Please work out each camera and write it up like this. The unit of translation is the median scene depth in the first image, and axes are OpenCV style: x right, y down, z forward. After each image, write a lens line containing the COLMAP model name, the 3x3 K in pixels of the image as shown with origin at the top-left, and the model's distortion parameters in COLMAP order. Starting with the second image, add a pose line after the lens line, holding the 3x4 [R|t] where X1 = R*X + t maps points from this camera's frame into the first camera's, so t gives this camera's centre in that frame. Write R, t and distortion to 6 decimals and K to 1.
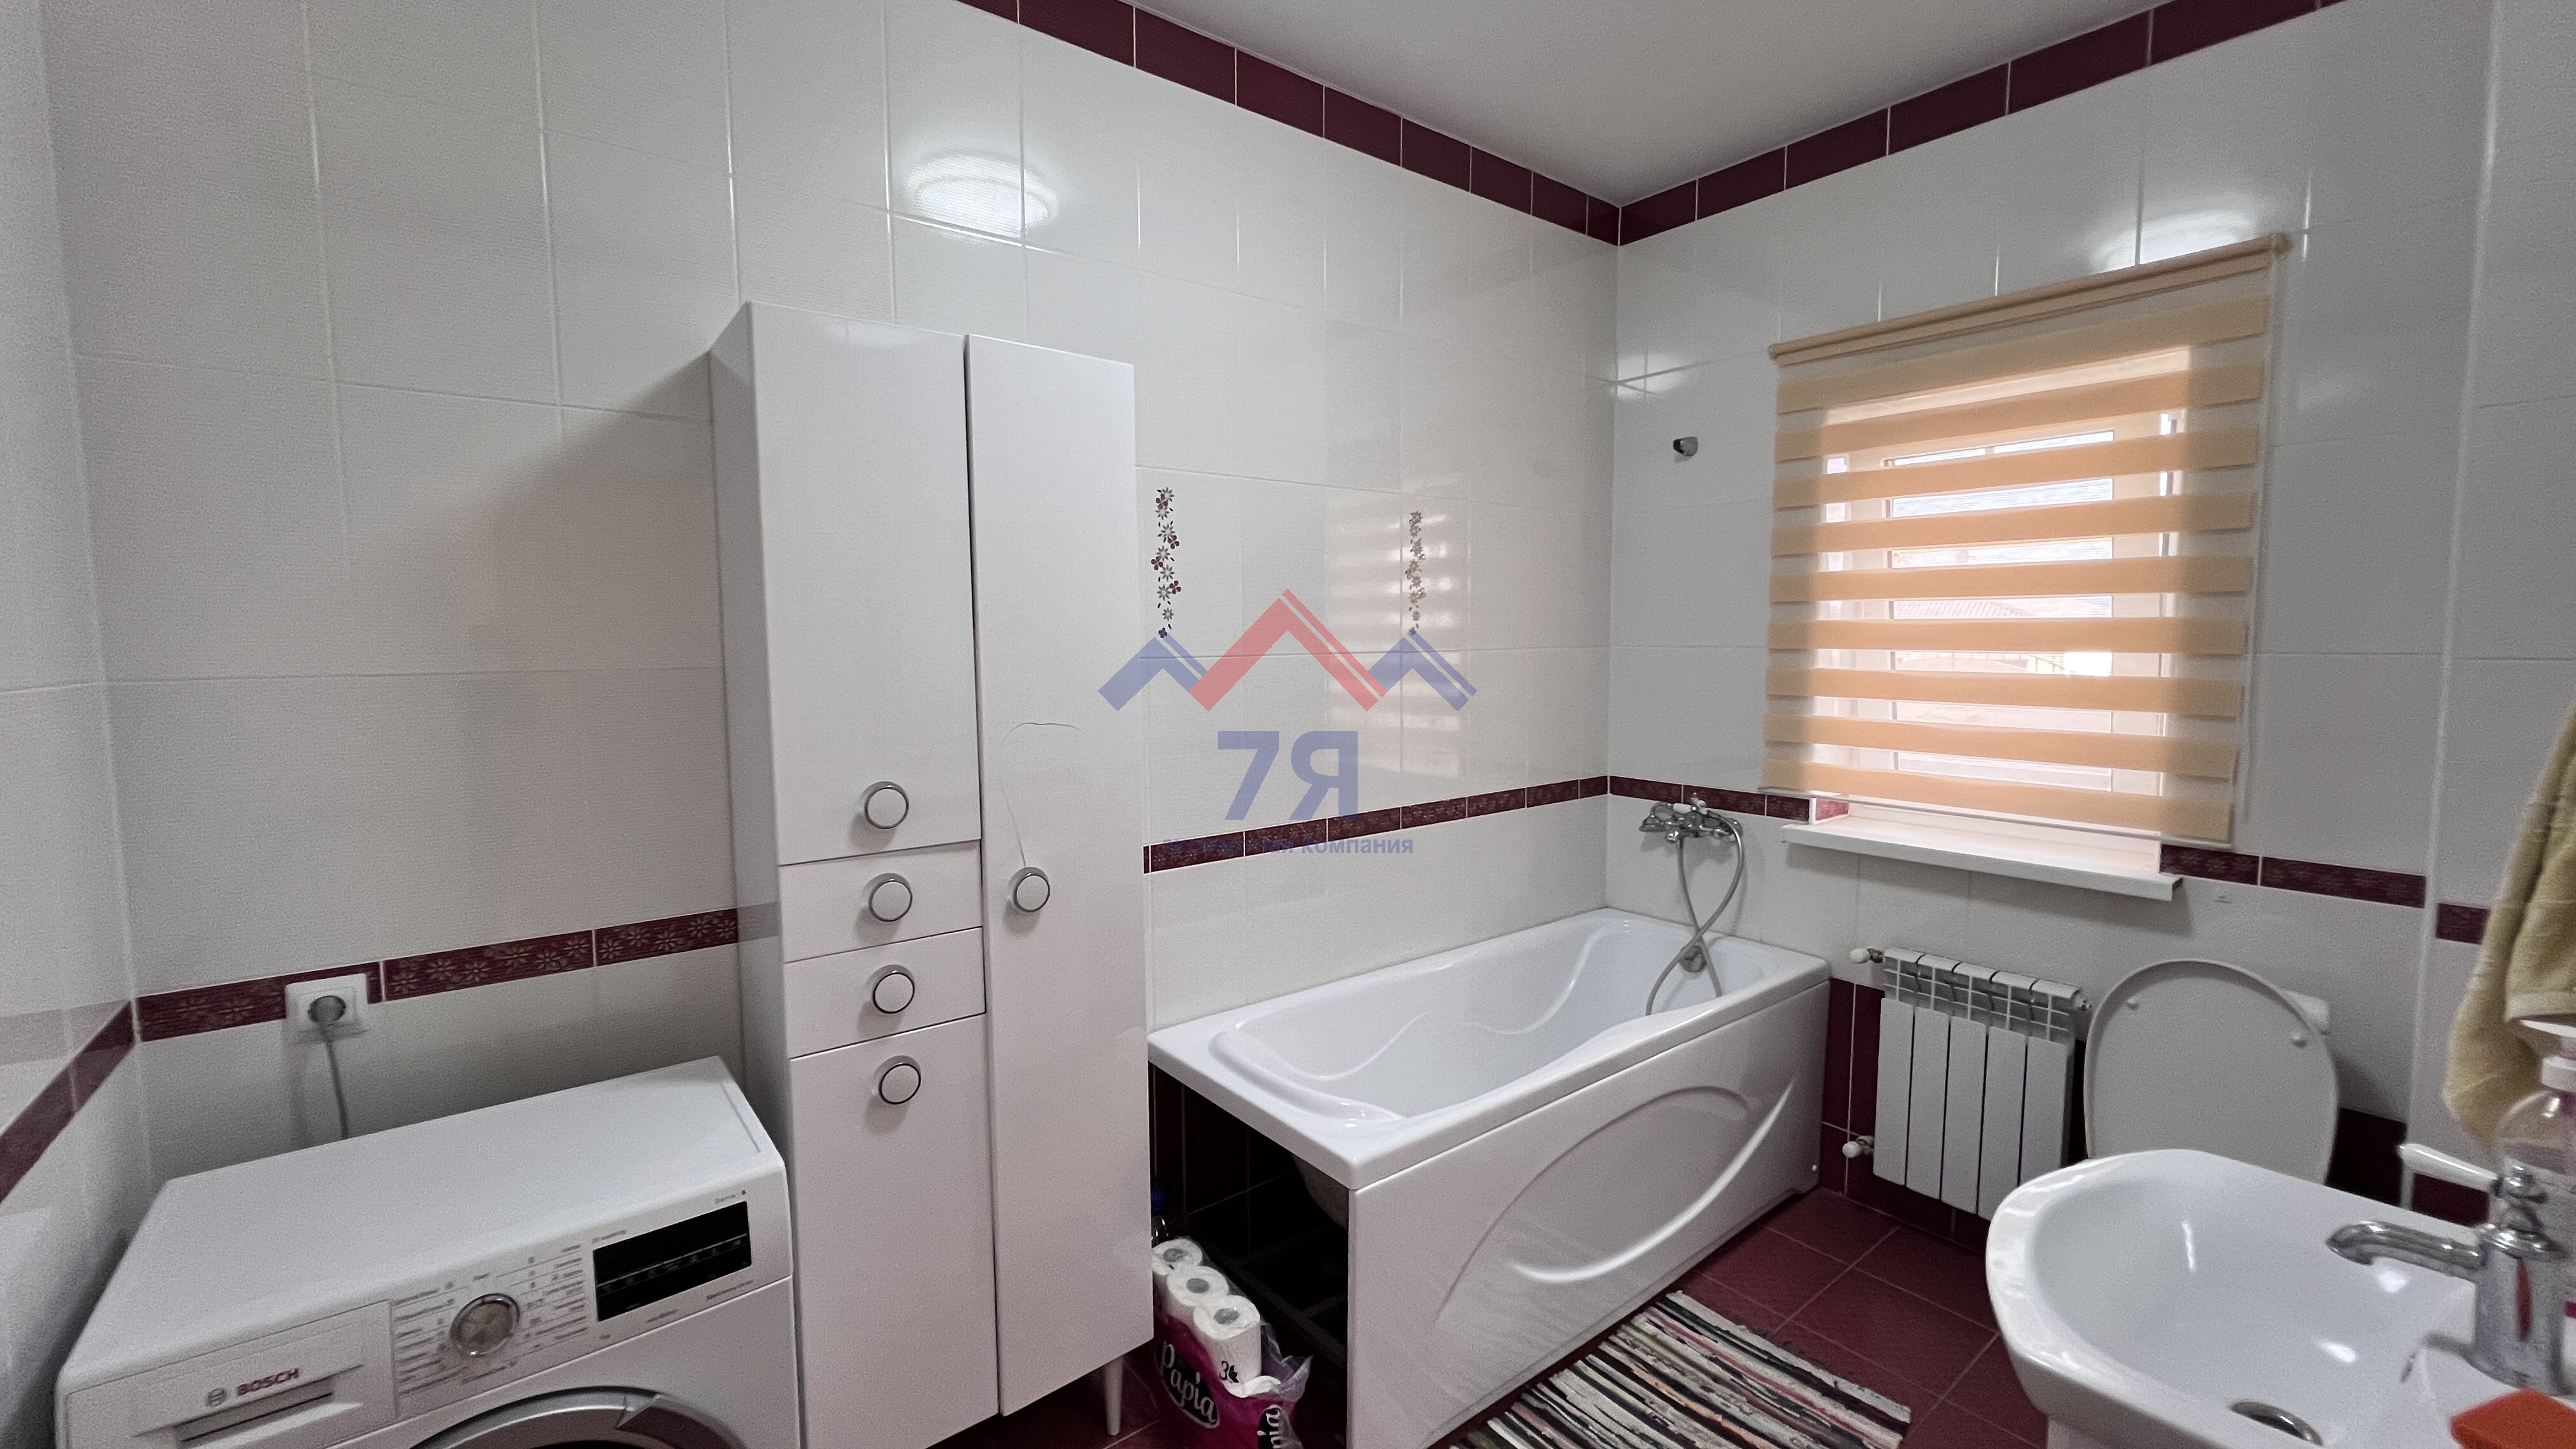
lens RADIAL K [[1035.5, 0, 1289.8], [0, 1035.5, 712.6], [0, 0, 1]] dist [0.003432, -0.001178]
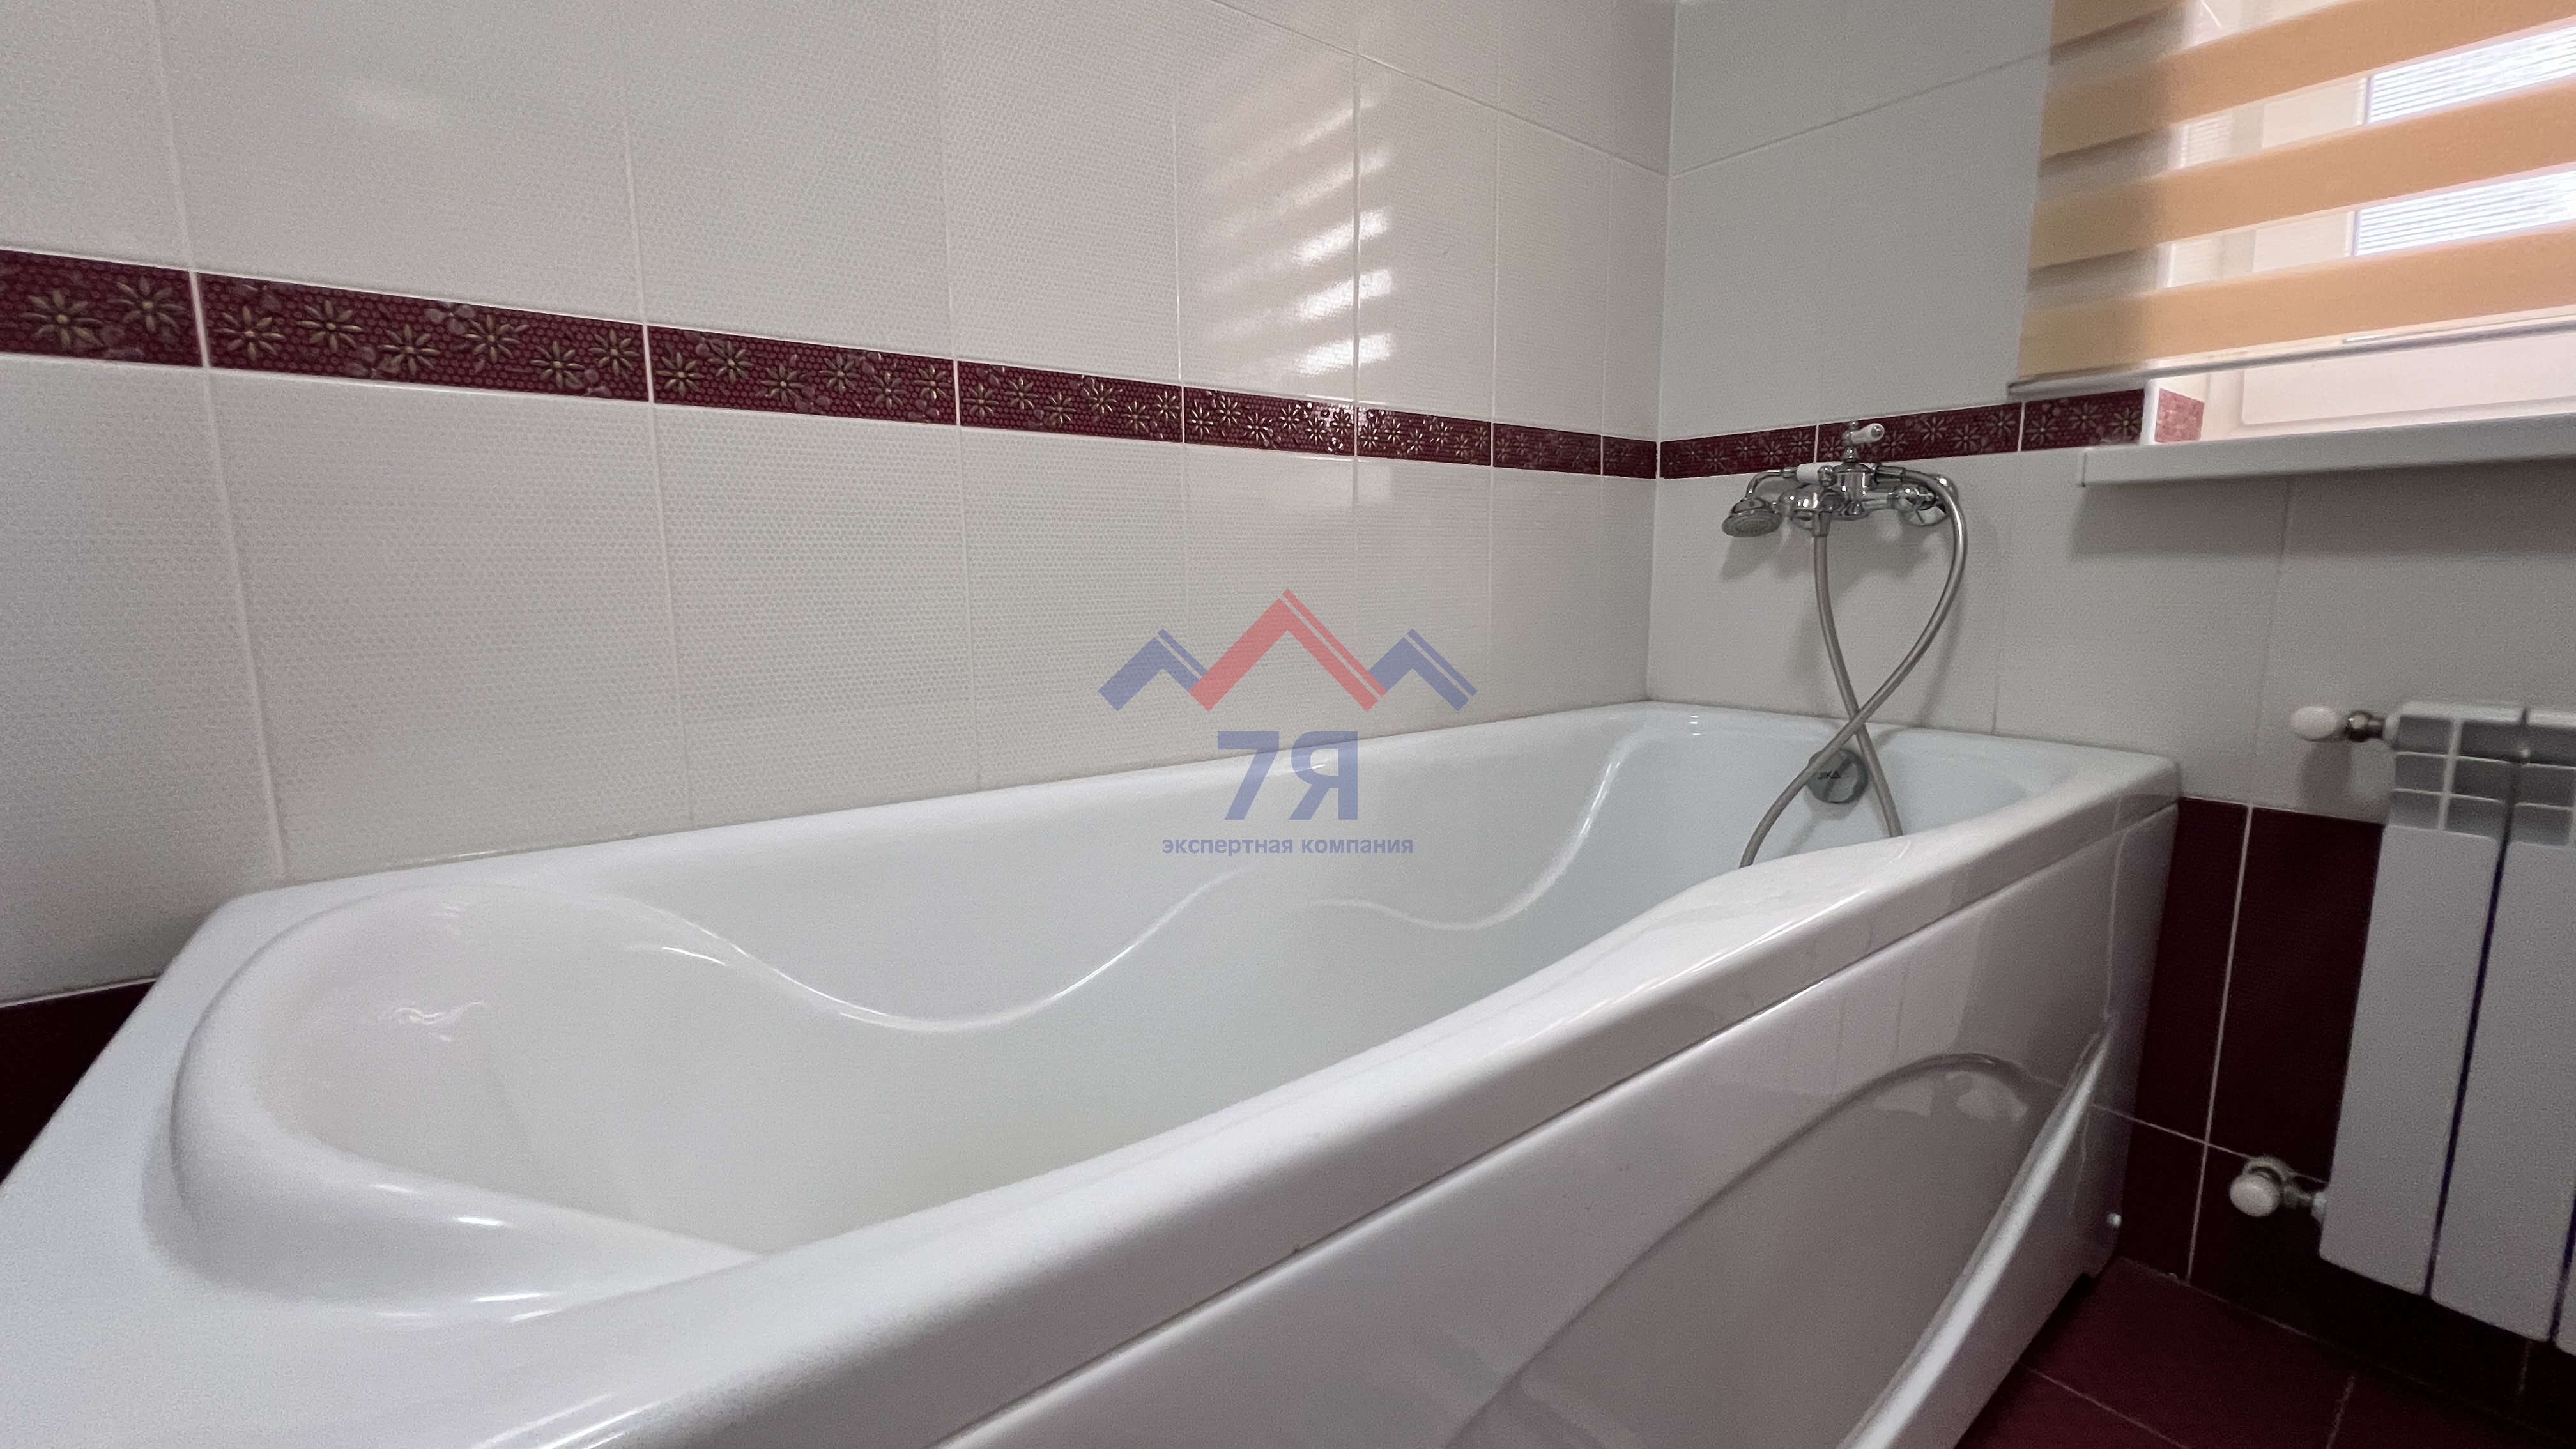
lens RADIAL K [[1035.5, 0, 1295.1], [0, 1035.5, 708.0], [0, 0, 1]] dist [0.003432, -0.001178]
pose [[0.999991, 0.000720, 0.004098, 0.138560], [-0.000954, 0.998345, 0.057502, 0.180391], [-0.004050, -0.057505, 0.998337, 0.530913]]
